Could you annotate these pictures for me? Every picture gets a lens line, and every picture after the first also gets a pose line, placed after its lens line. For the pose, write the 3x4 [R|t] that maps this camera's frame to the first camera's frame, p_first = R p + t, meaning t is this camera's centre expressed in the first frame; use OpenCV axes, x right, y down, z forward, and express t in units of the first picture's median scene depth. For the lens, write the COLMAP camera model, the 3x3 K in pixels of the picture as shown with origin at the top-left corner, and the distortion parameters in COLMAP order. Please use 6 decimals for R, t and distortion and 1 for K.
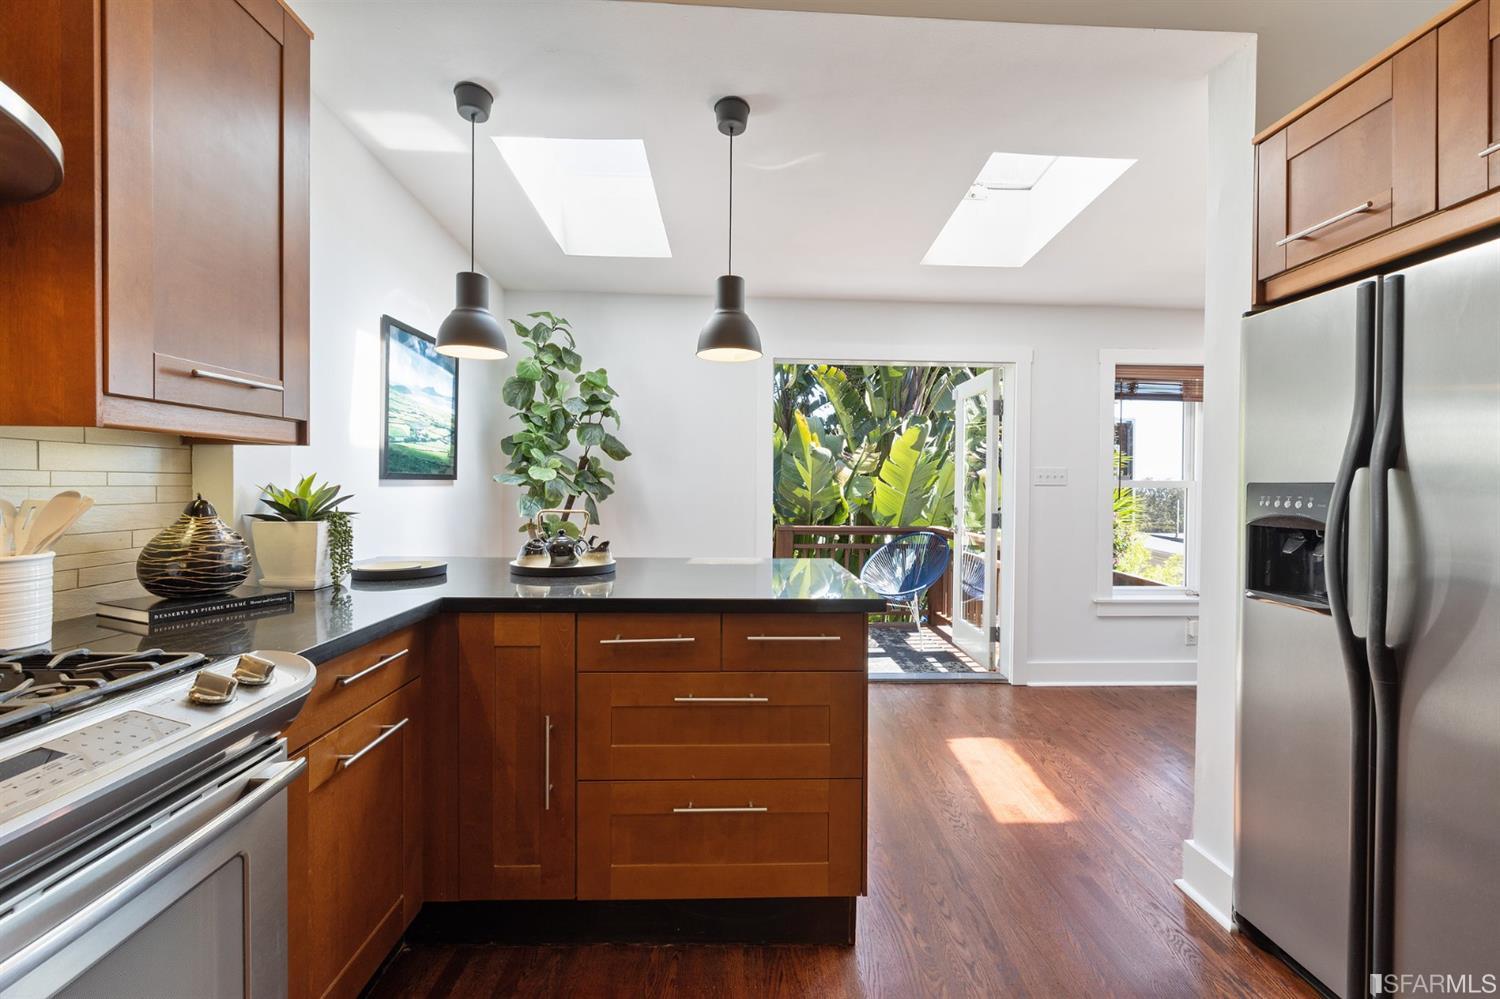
lens RADIAL K [[632.5, 0, 749.3], [0, 632.5, 493.4], [0, 0, 1]] dist [0.001740, 0.000208]
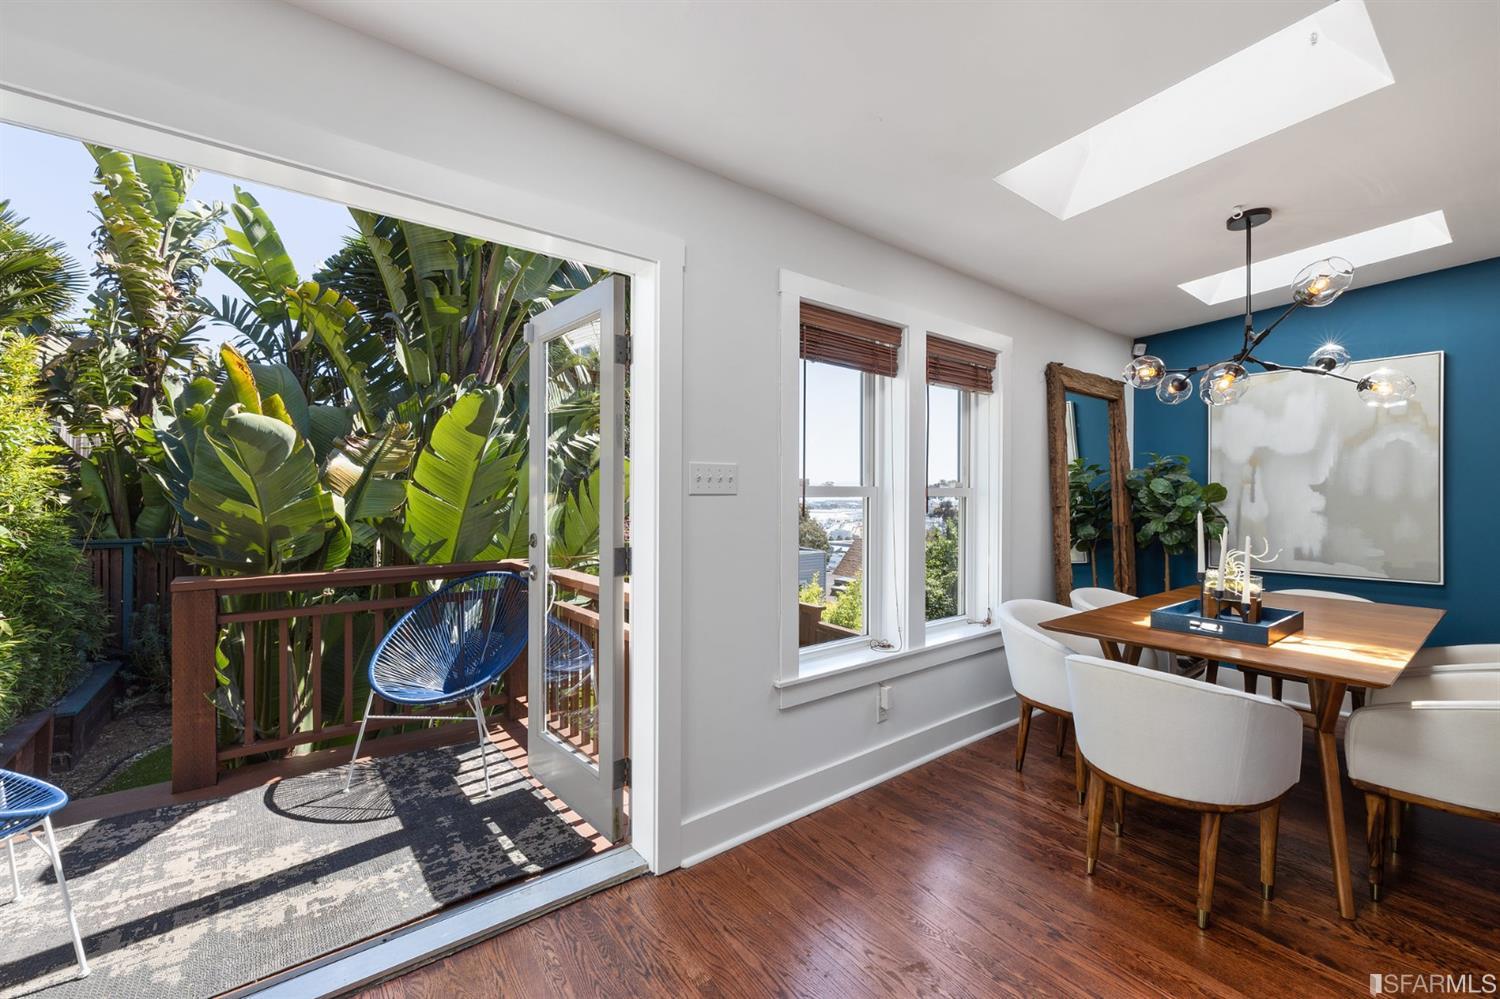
lens RADIAL K [[632.5, 0, 749.1], [0, 632.5, 493.1], [0, 0, 1]] dist [0.001740, 0.000208]
pose [[0.811473, -0.005959, 0.584360, 0.171681], [0.011408, 0.999919, -0.005645, -0.010856], [-0.584279, 0.011247, 0.811475, 0.522208]]
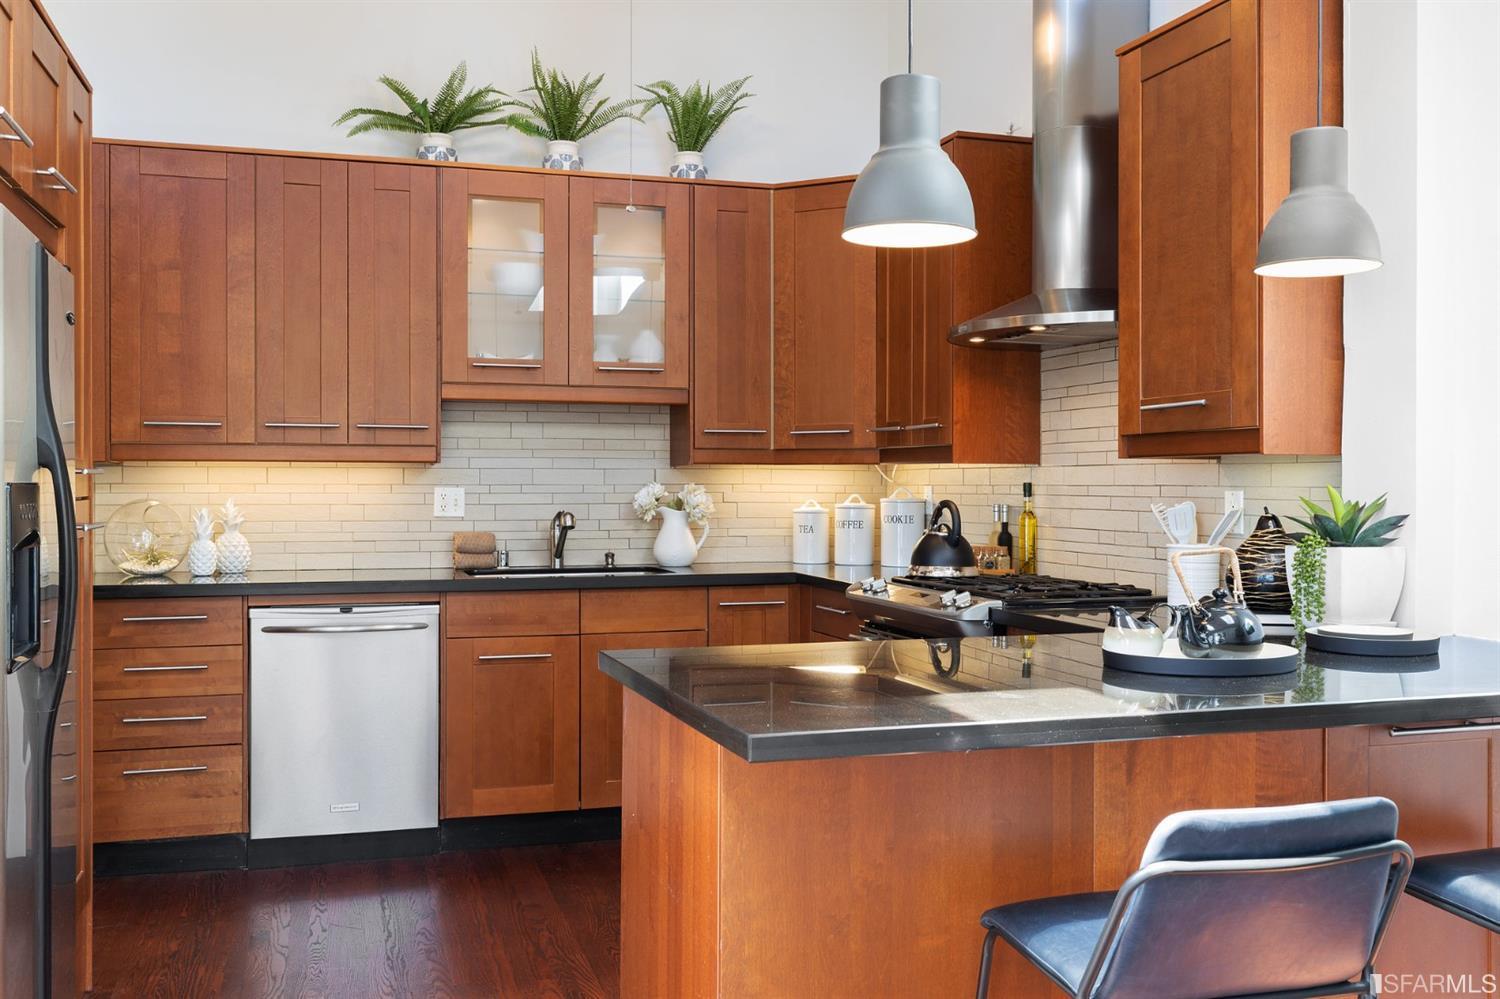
lens RADIAL K [[1365.1, 0, 739.9], [0, 1365.1, 494.8], [0, 0, 1]] dist [0.004312, 0.000000]
pose [[-0.960757, -0.010053, -0.277208, 0.208015], [-0.016571, 0.999638, 0.021179, -0.019642], [0.276895, 0.024942, -0.960576, 1.070885]]
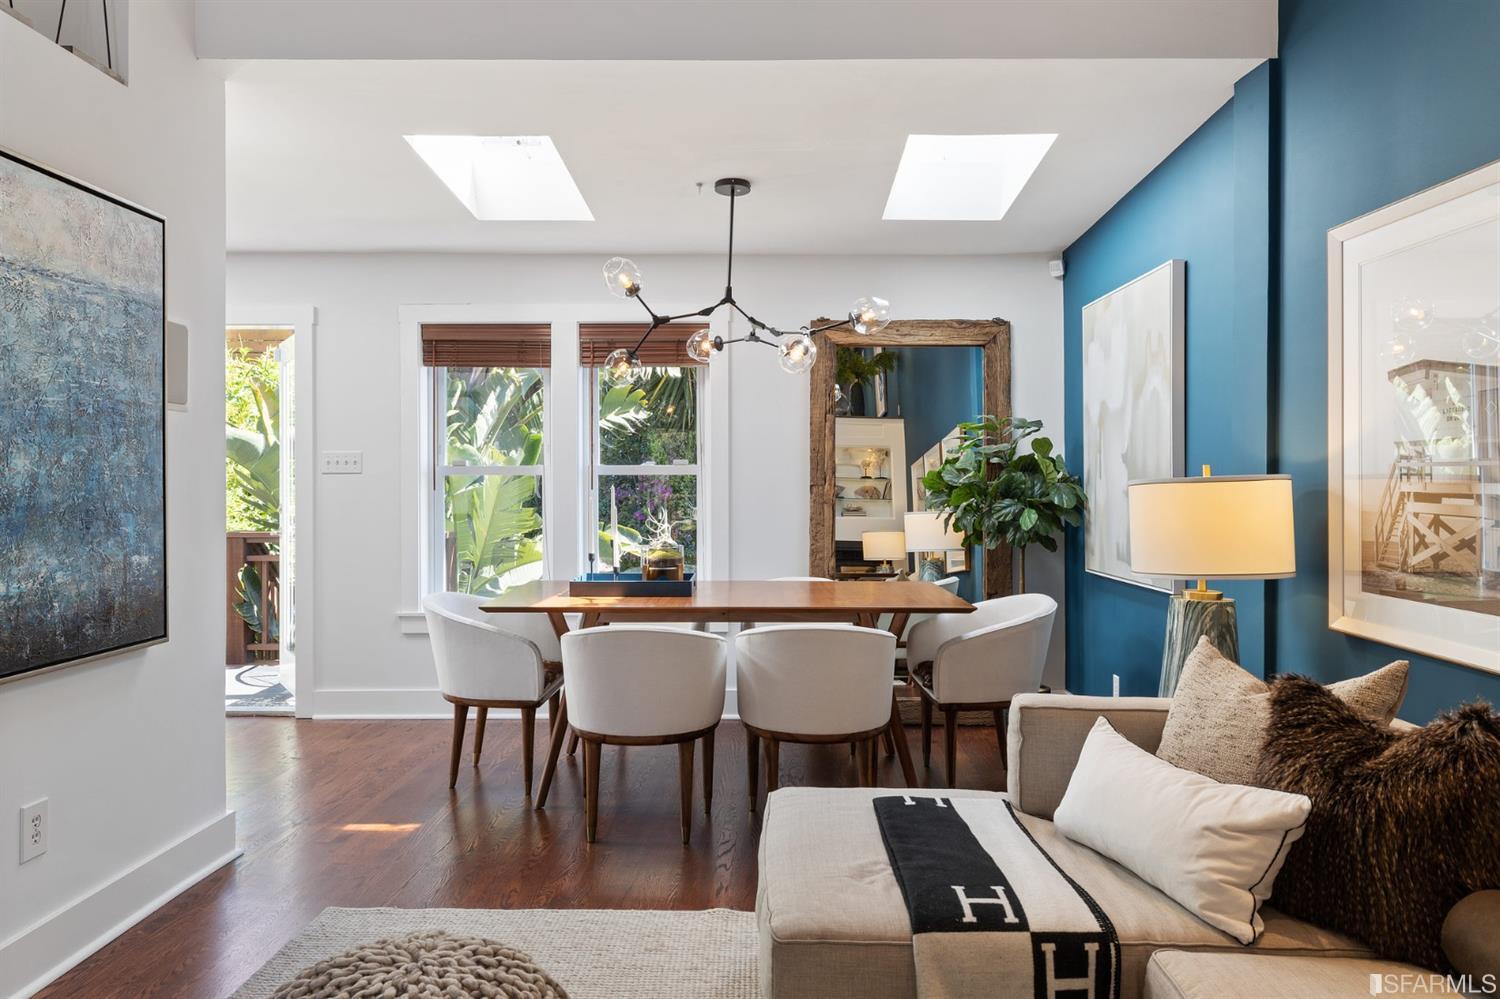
lens RADIAL K [[1045.9, 0, 750.7], [0, 1045.9, 483.7], [0, 0, 1]] dist [0.004458, -0.004846]
pose [[0.998861, -0.011474, -0.046312, 1.064607], [0.010941, 0.999871, -0.011744, 0.022010], [0.046441, 0.011224, 0.998858, -0.325851]]
